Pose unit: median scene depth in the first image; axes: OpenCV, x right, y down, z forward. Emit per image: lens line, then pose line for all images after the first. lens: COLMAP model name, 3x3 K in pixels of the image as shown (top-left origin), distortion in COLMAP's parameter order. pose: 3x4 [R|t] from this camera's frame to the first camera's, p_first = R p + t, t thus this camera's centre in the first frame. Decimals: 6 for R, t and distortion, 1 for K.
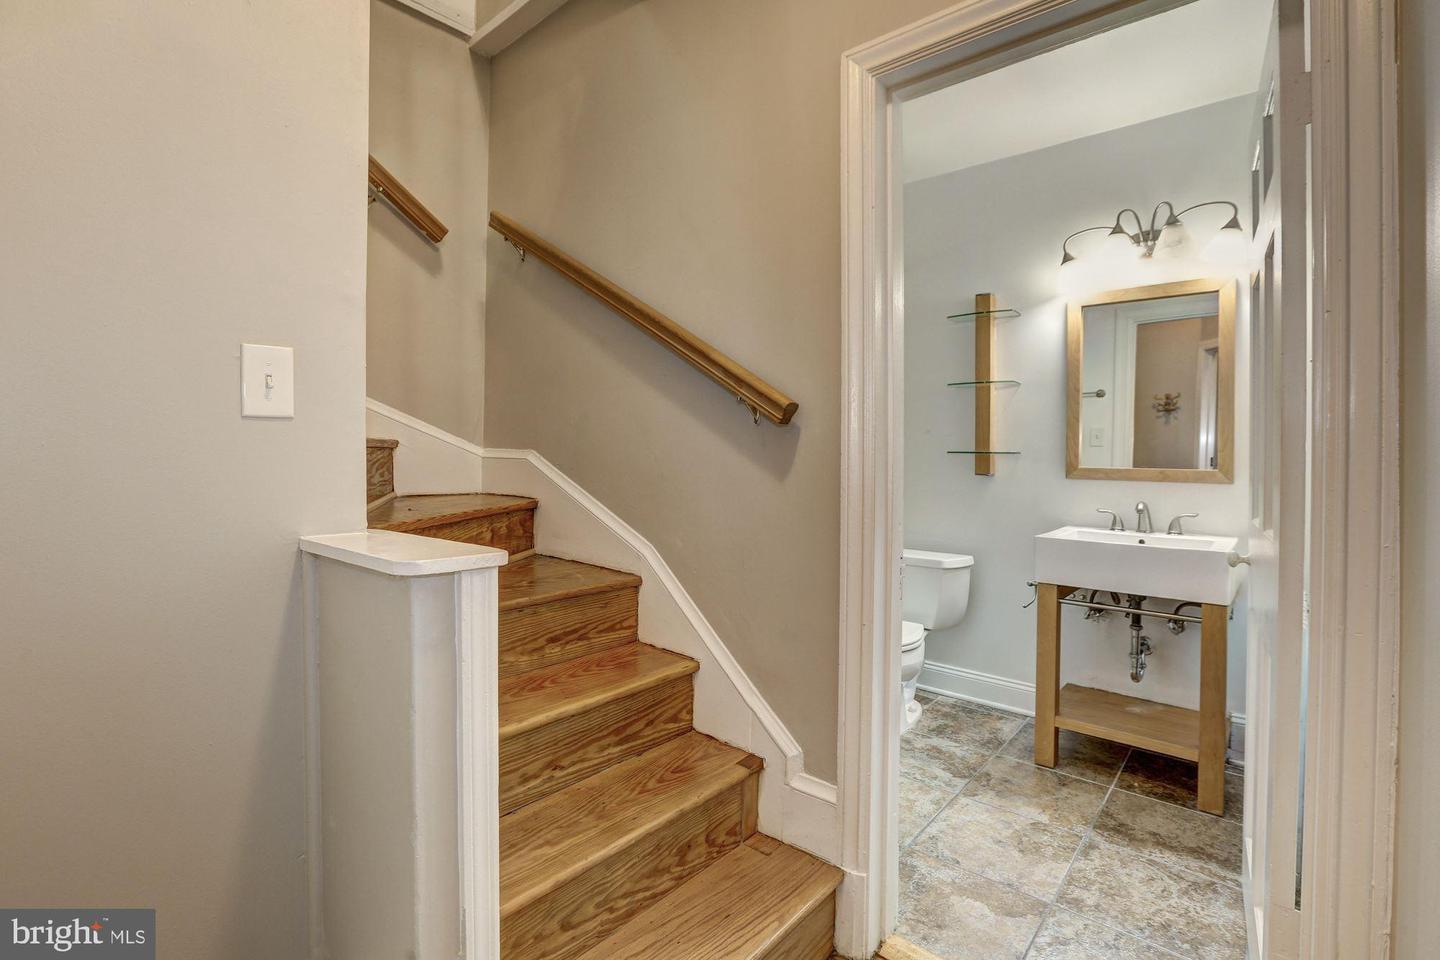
lens RADIAL K [[672.1, 0, 728.8], [0, 672.1, 464.7], [0, 0, 1]] dist [-0.018795, 0.000809]
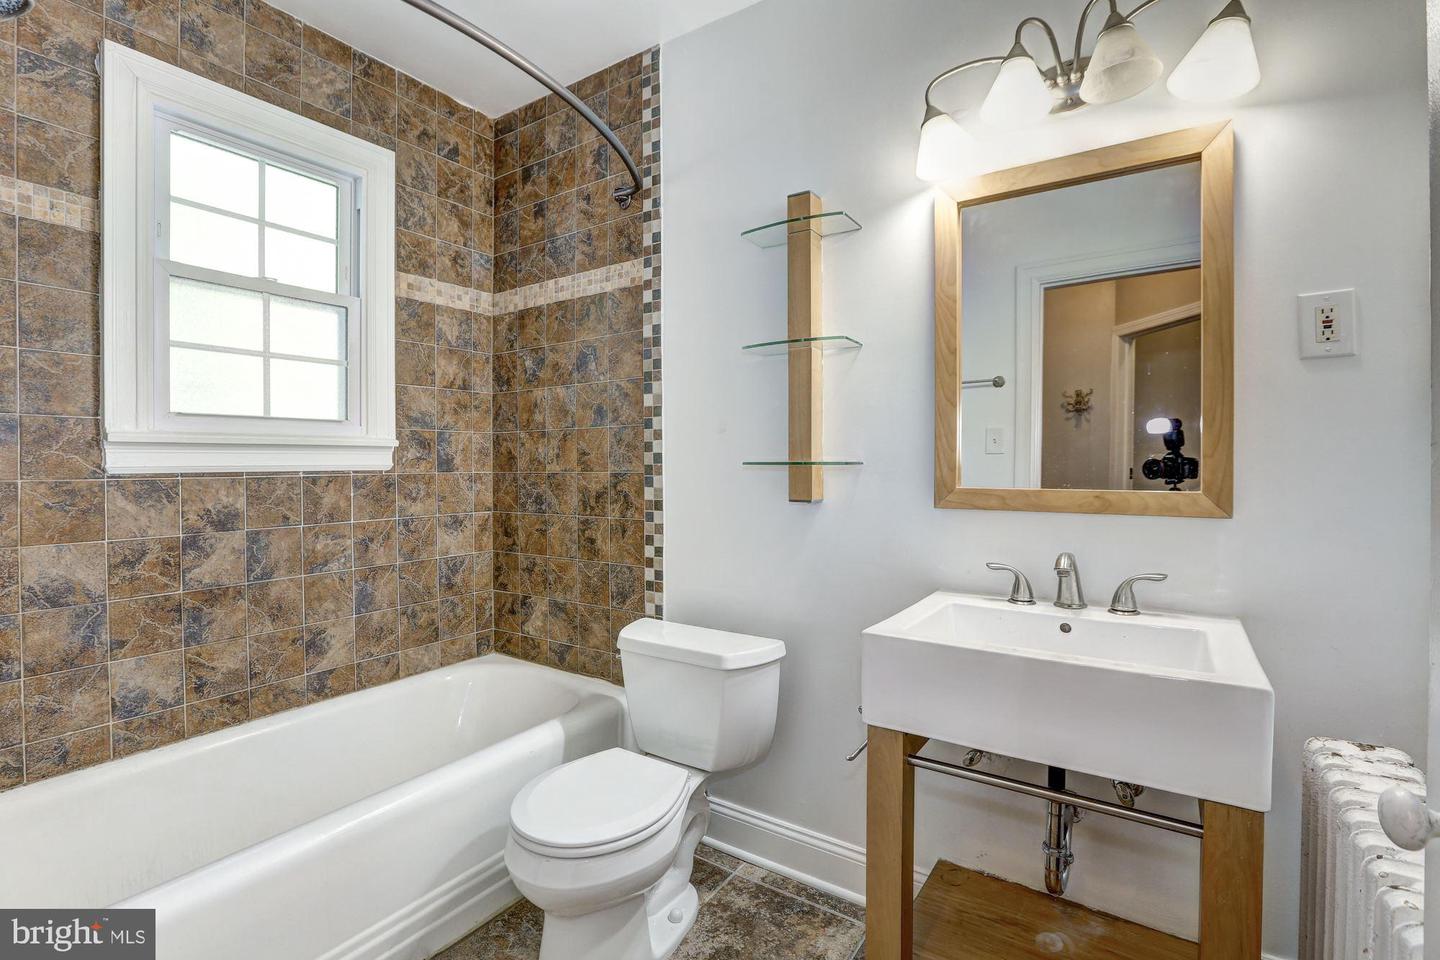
lens RADIAL K [[672.1, 0, 705.1], [0, 672.1, 479.2], [0, 0, 1]] dist [-0.018795, 0.000809]
pose [[0.996264, -0.009211, 0.085862, 0.262981], [0.008858, 0.999951, 0.004484, -0.007821], [-0.085899, -0.003707, 0.996297, 0.451336]]
